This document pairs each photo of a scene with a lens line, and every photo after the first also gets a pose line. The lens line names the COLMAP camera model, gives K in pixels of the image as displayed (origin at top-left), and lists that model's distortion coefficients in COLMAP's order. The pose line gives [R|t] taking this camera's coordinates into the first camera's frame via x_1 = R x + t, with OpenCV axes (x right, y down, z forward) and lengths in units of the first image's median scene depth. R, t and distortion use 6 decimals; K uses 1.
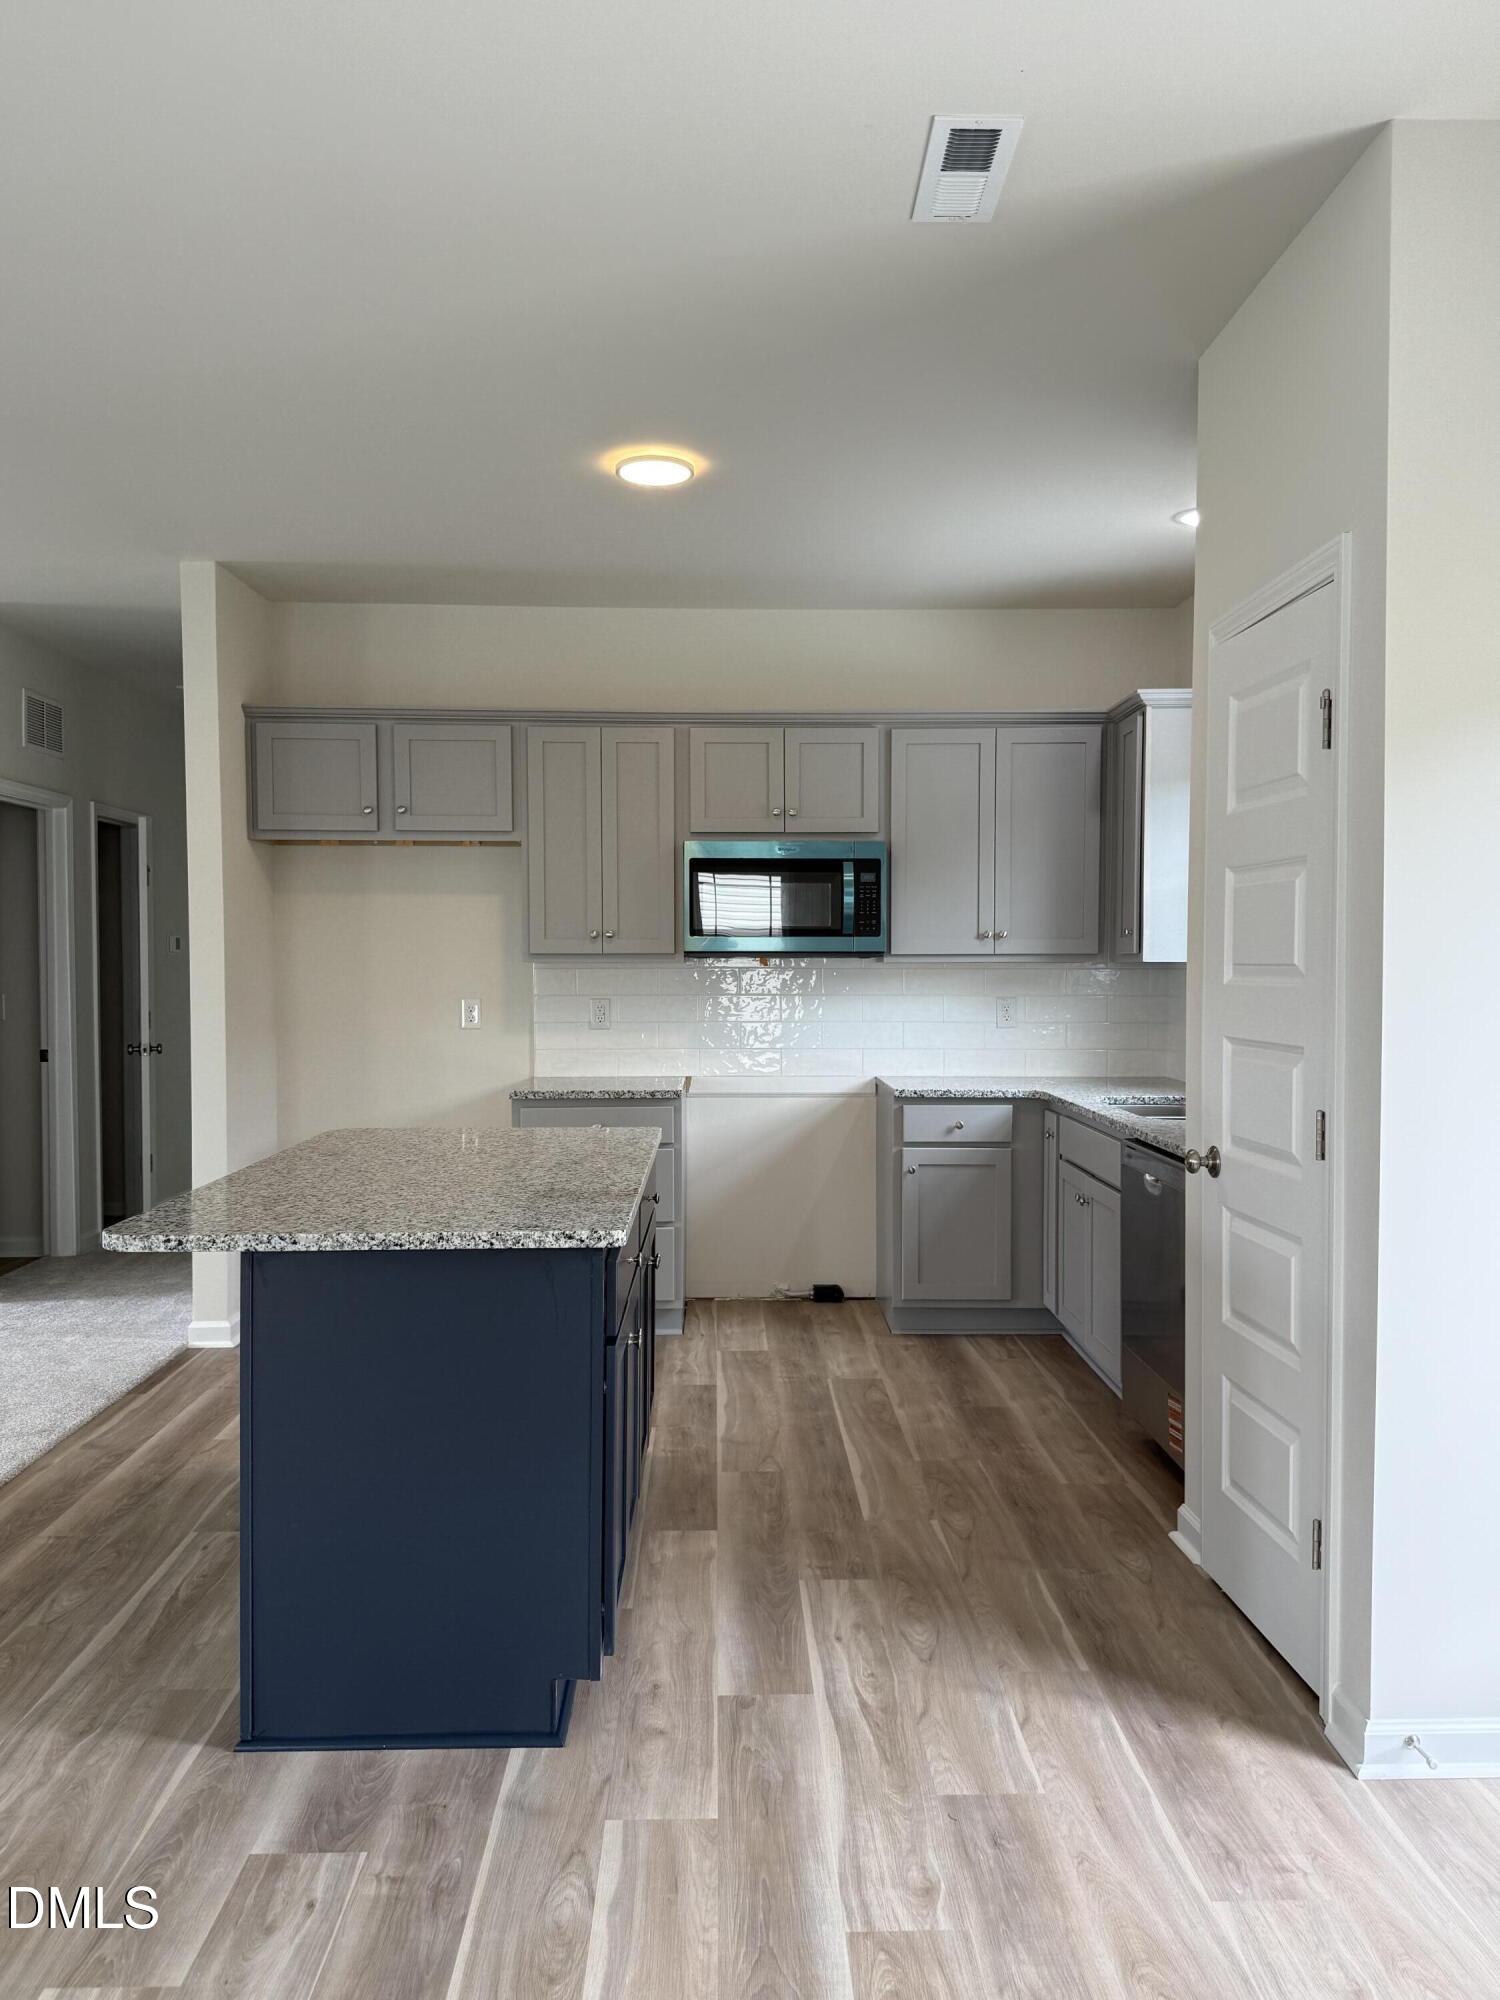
lens RADIAL K [[1510.8, 0, 751.8], [0, 1510.8, 1009.4], [0, 0, 1]] dist [0.040255, -0.046419]
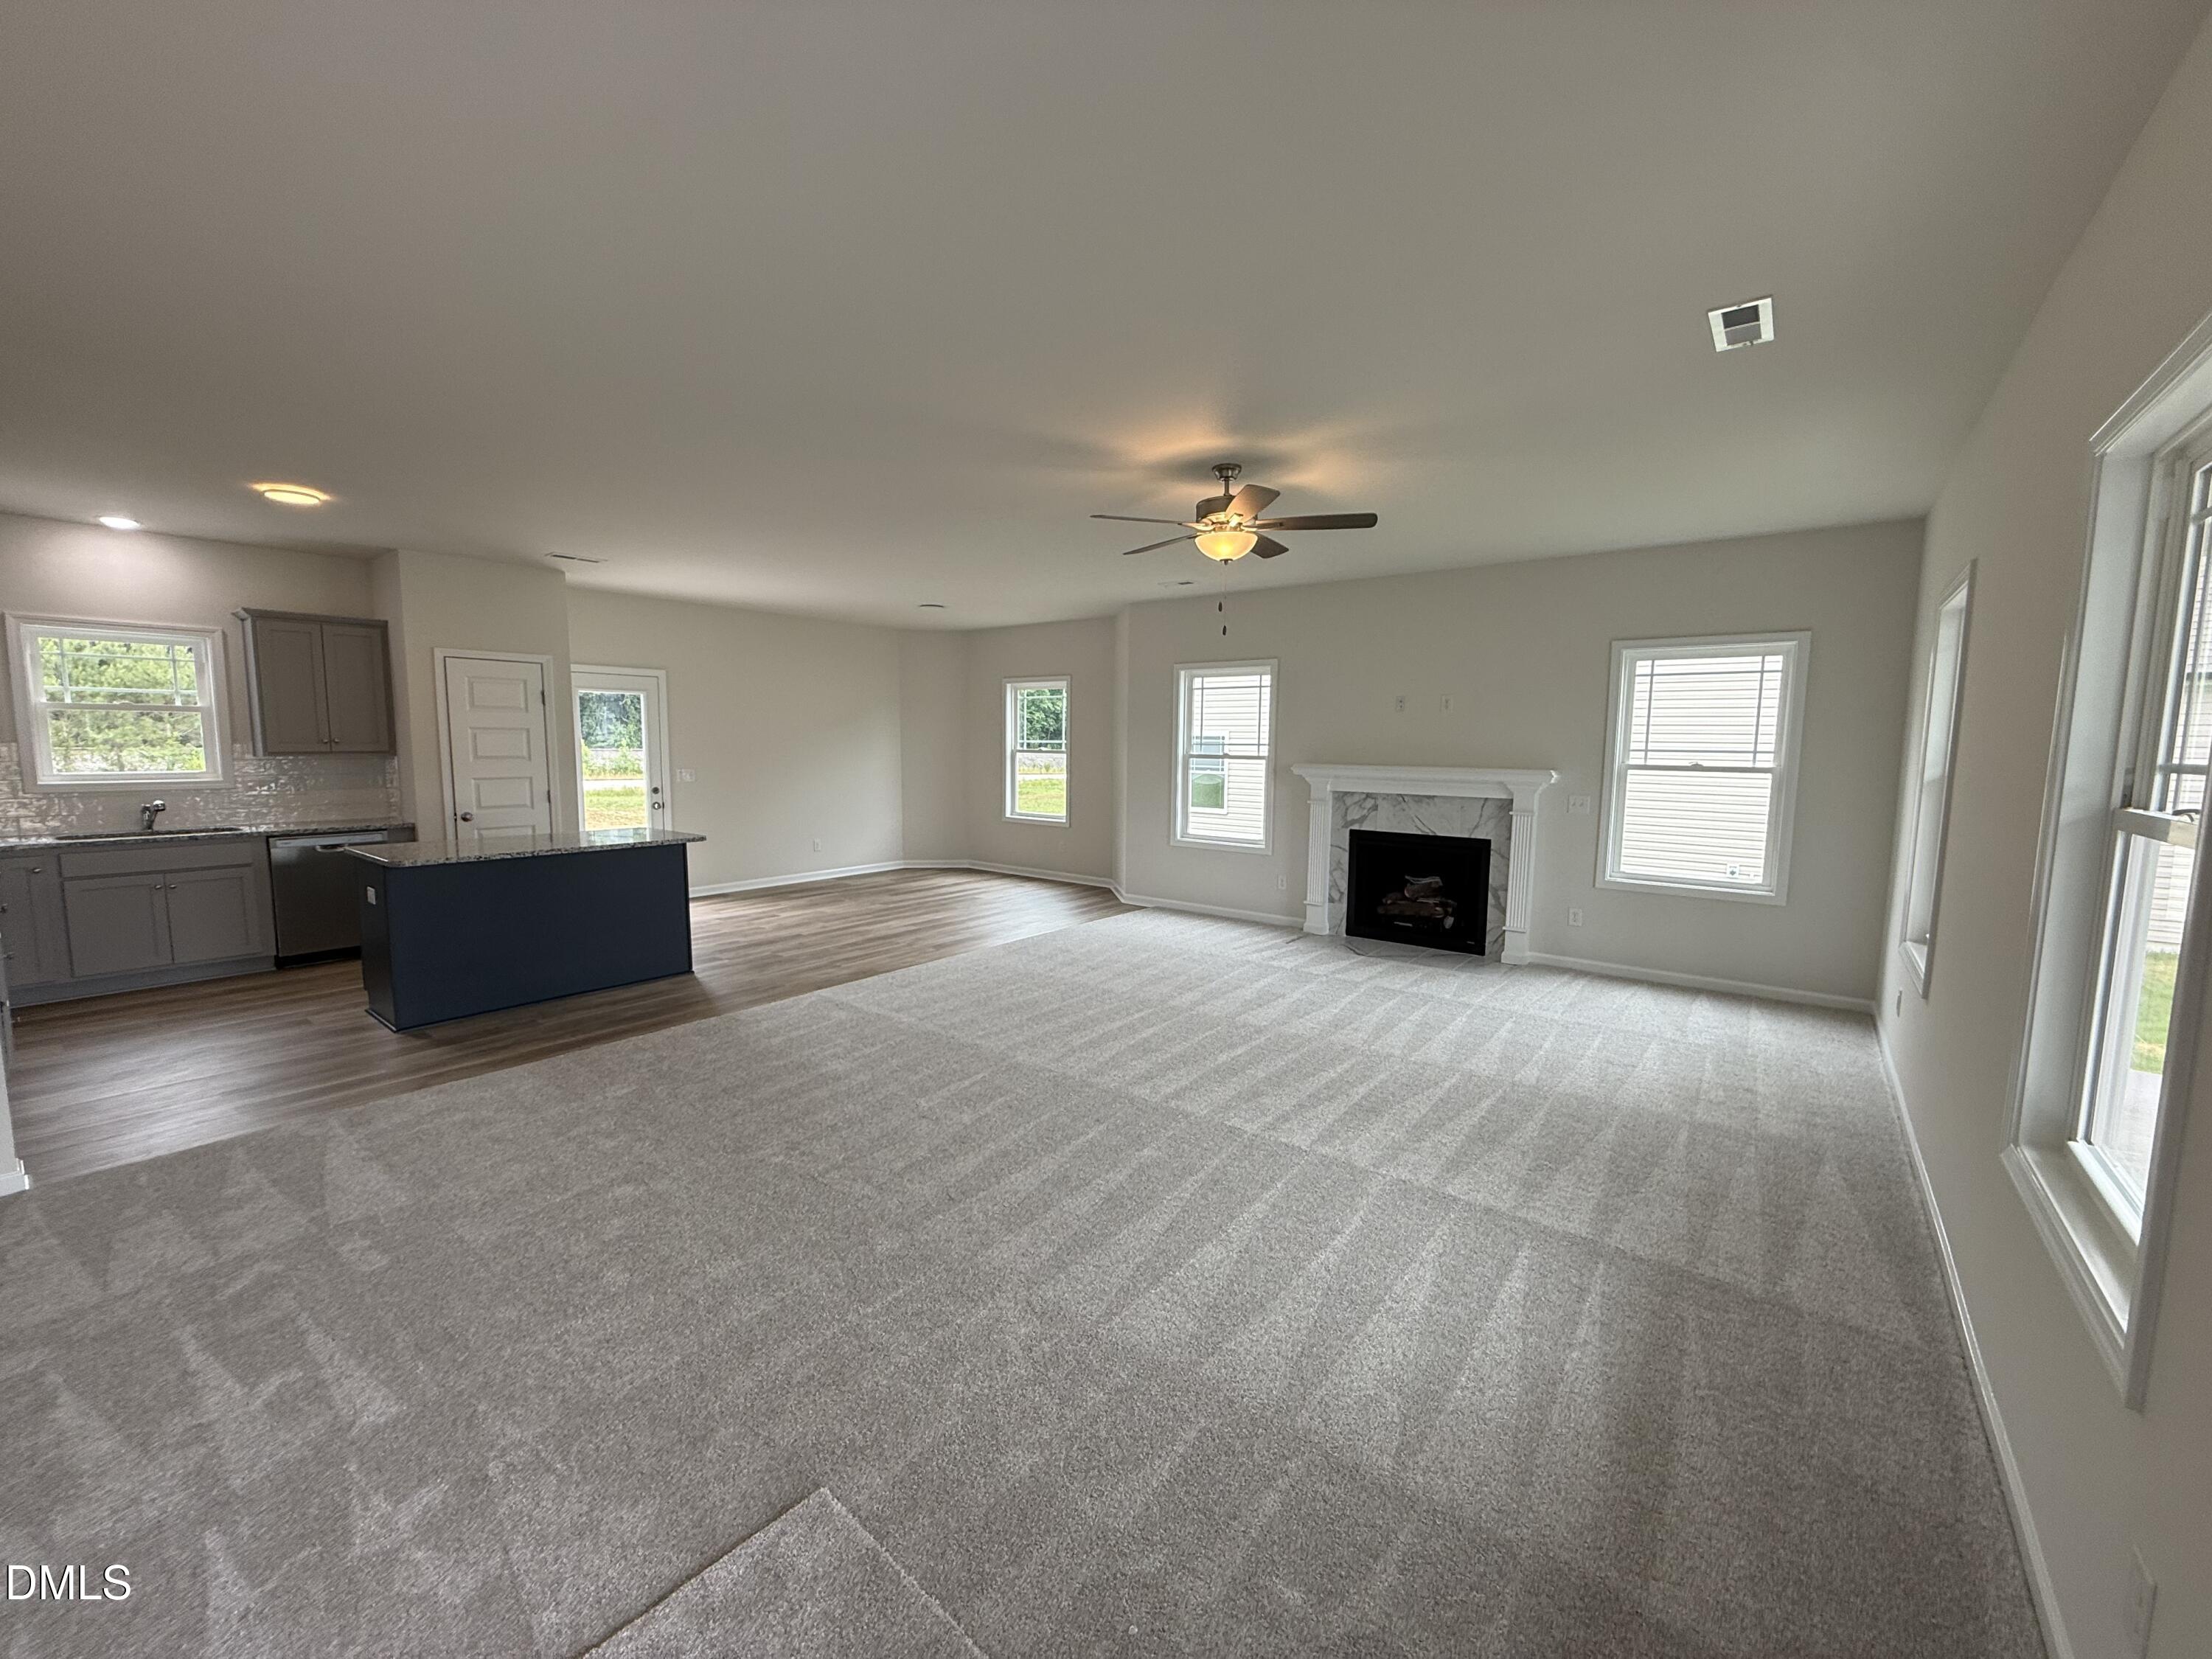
lens RADIAL K [[882.5, 0, 1098.0], [0, 882.5, 827.4], [0, 0, 1]] dist [0.001199, -0.000296]
pose [[-0.768432, -0.071558, 0.635918, -1.217195], [0.011599, 0.992008, 0.125644, -0.063071], [-0.639826, 0.103925, -0.761461, 0.980628]]
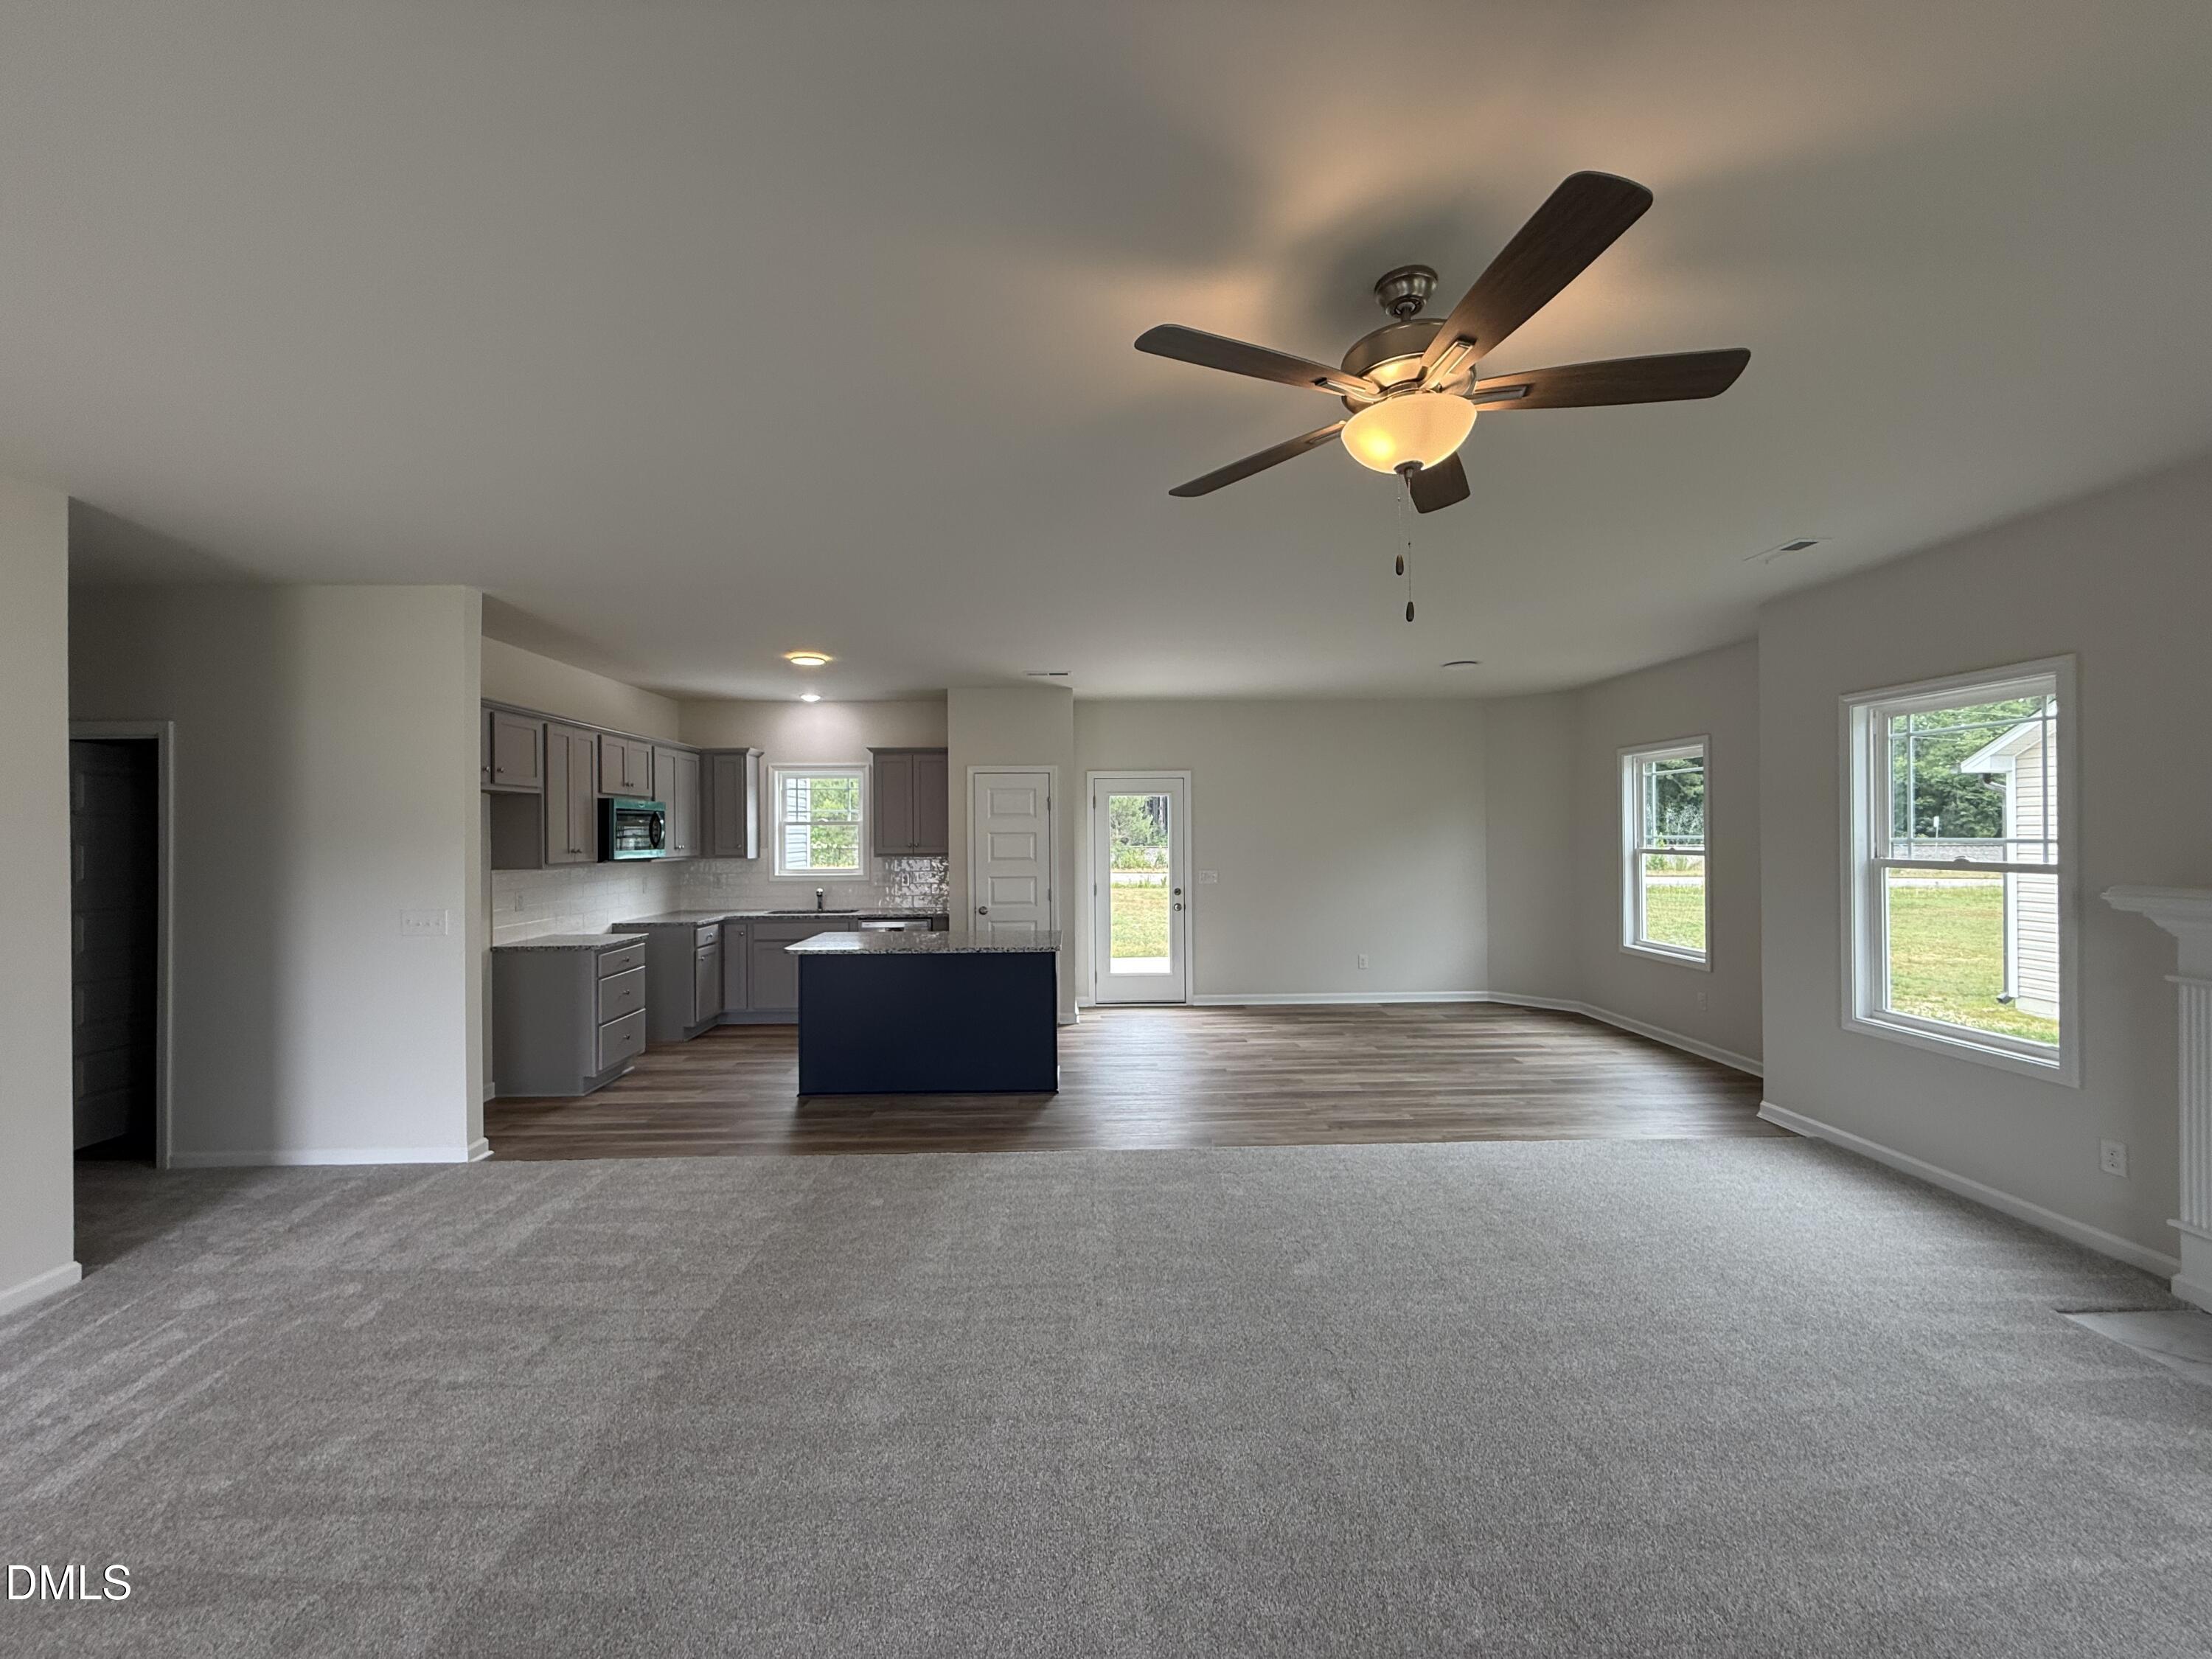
lens RADIAL K [[882.5, 0, 1099.8], [0, 882.5, 835.0], [0, 0, 1]] dist [0.001199, -0.000296]
pose [[-0.005758, -0.001420, 0.999982, -1.163885], [0.040612, 0.999174, 0.001653, -0.048768], [-0.999158, 0.040621, -0.005695, 0.443617]]
